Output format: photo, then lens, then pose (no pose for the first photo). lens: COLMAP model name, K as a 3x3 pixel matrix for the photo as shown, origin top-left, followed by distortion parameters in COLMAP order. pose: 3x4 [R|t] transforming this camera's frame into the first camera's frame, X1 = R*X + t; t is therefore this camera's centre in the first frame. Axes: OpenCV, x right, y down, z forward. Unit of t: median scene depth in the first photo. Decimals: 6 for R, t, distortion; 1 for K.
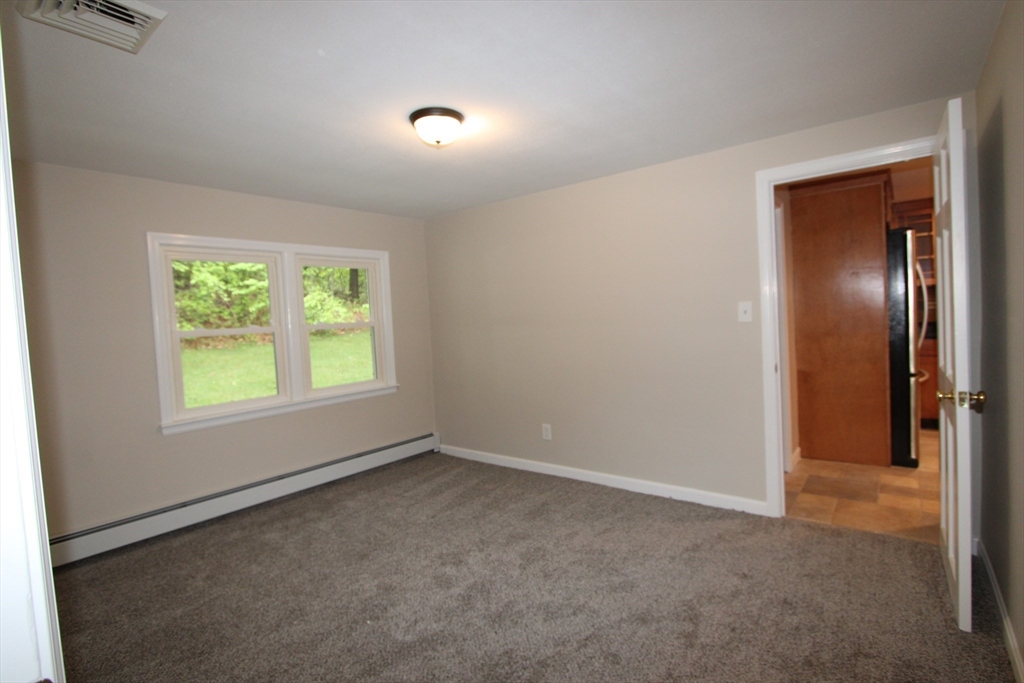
lens RADIAL K [[476.7, 0, 509.4], [0, 476.7, 337.8], [0, 0, 1]] dist [-0.015862, 0.000398]
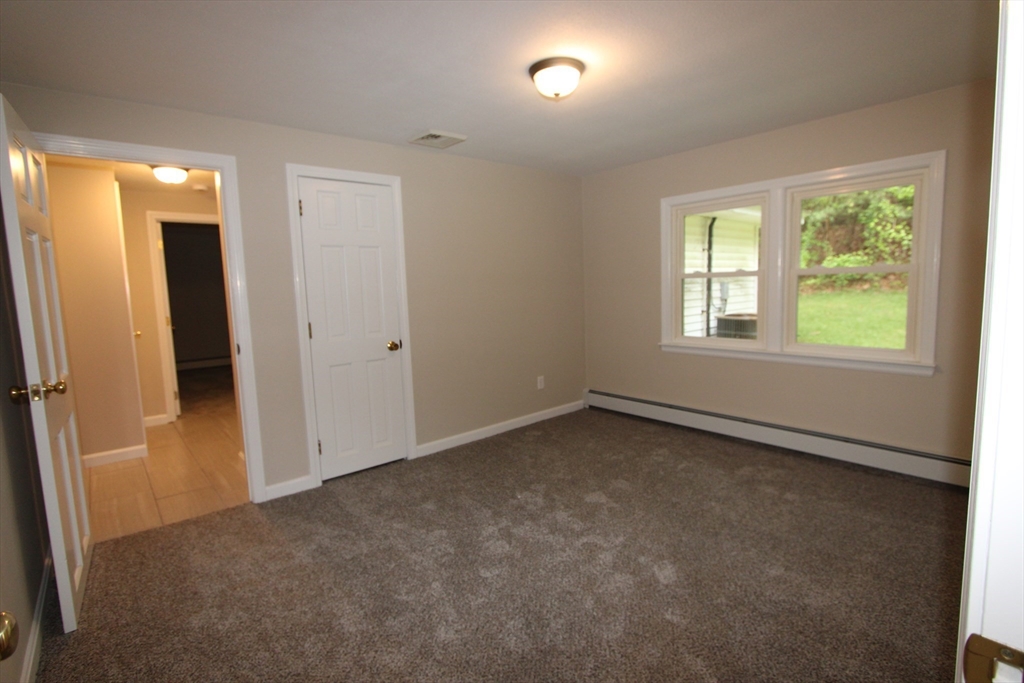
lens RADIAL K [[476.7, 0, 509.5], [0, 476.7, 341.6], [0, 0, 1]] dist [-0.015862, 0.000398]
pose [[-0.159085, 0.176133, -0.971426, 0.562493], [0.004363, 0.984073, 0.177711, -0.056343], [0.987255, 0.024033, -0.157320, 0.666034]]
